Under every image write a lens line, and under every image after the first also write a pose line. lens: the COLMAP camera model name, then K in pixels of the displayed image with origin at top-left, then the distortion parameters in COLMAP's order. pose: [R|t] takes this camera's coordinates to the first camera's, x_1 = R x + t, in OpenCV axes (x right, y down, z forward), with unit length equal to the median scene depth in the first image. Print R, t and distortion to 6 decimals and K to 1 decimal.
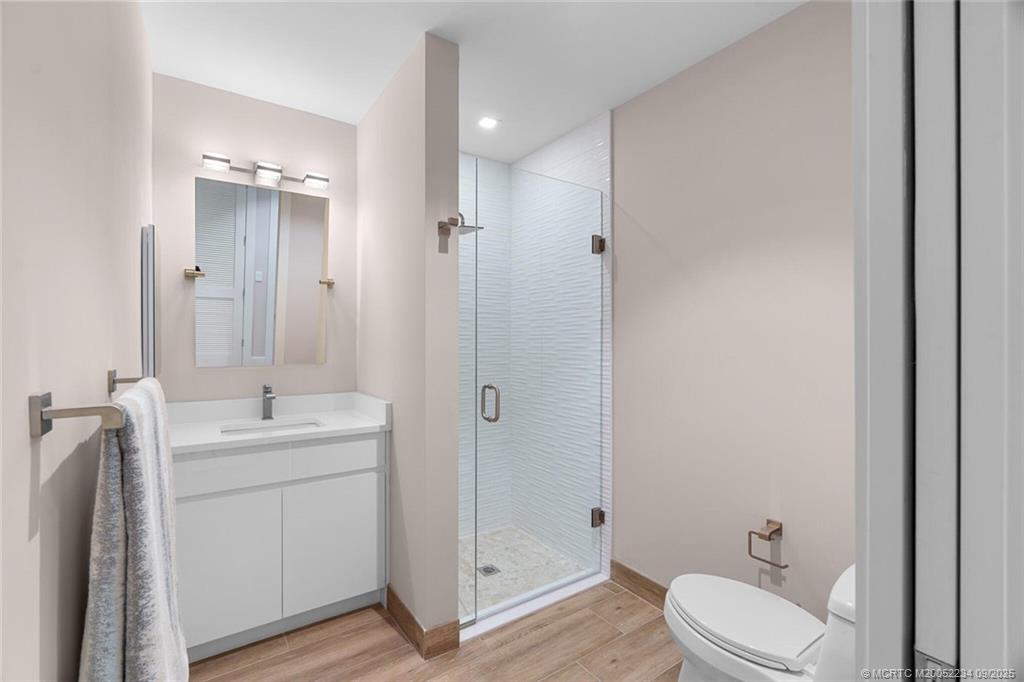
lens RADIAL K [[462.3, 0, 493.3], [0, 462.3, 344.2], [0, 0, 1]] dist [-0.003673, -0.000044]
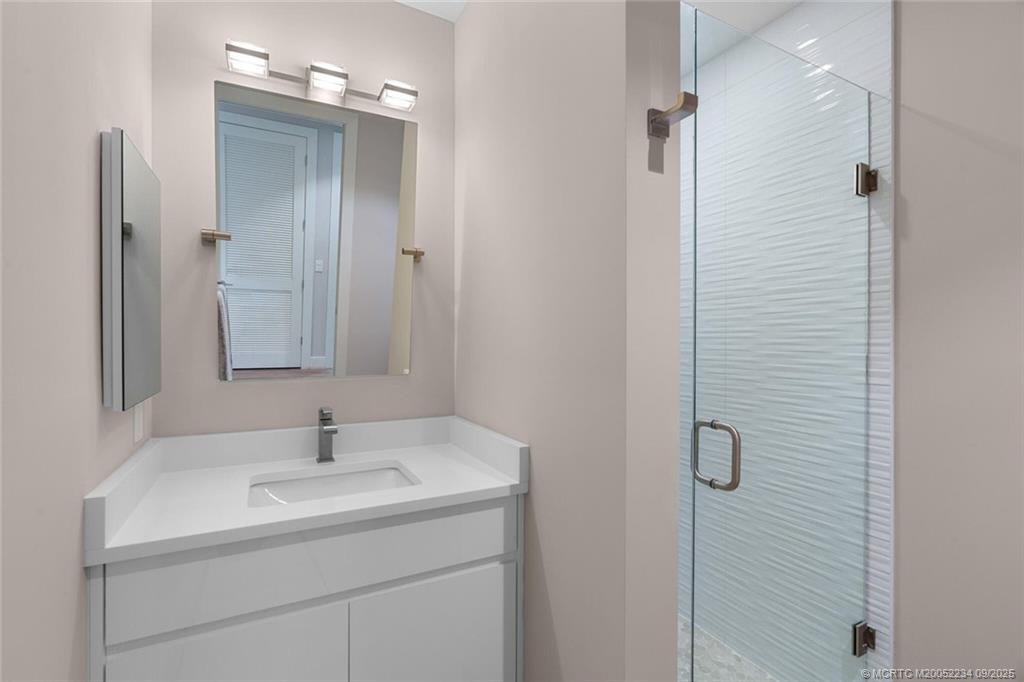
lens RADIAL K [[462.3, 0, 515.1], [0, 462.3, 343.3], [0, 0, 1]] dist [-0.003673, -0.000044]
pose [[0.997378, 0.003073, -0.072304, -0.178415], [-0.002817, 0.999989, 0.003650, -0.006534], [0.072314, -0.003437, 0.997376, 0.375628]]
